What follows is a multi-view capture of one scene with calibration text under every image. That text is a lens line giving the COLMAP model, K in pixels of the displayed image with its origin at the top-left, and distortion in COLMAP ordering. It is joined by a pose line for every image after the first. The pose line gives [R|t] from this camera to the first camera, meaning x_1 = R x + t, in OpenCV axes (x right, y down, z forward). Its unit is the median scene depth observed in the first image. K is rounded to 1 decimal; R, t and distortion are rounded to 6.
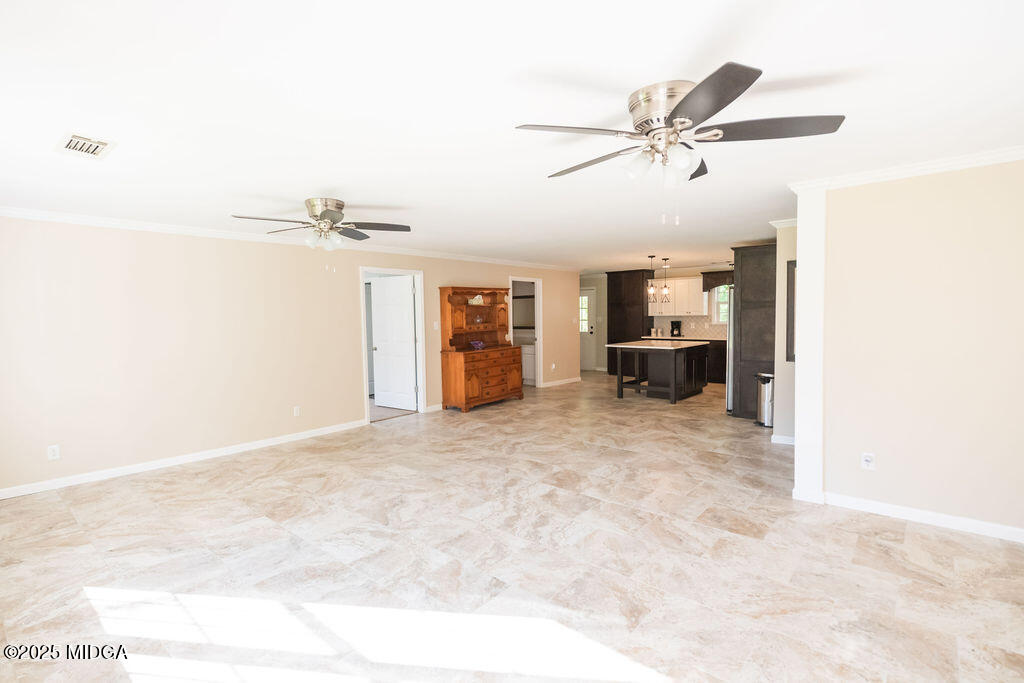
lens RADIAL K [[511.9, 0, 514.7], [0, 511.9, 343.7], [0, 0, 1]] dist [-0.003952, -0.000957]
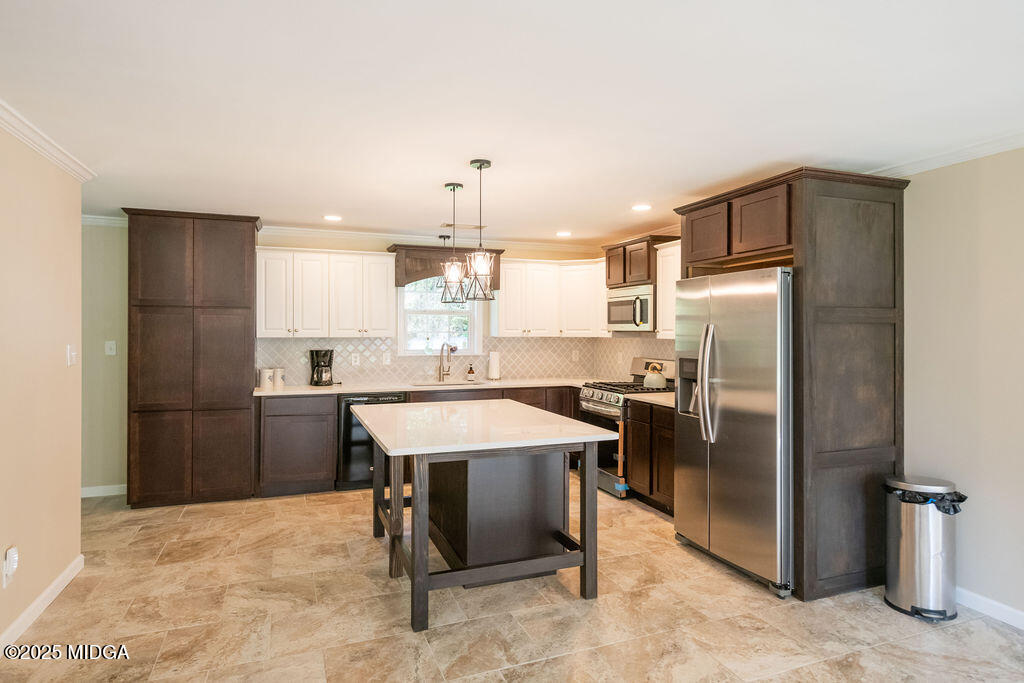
lens RADIAL K [[587.7, 0, 512.8], [0, 587.7, 336.9], [0, 0, 1]] dist [-0.005827, -0.001059]
pose [[0.480455, 0.004239, 0.877009, -0.102084], [0.035207, 0.999089, -0.024117, -0.084418], [-0.876312, 0.042464, 0.479868, 1.400210]]
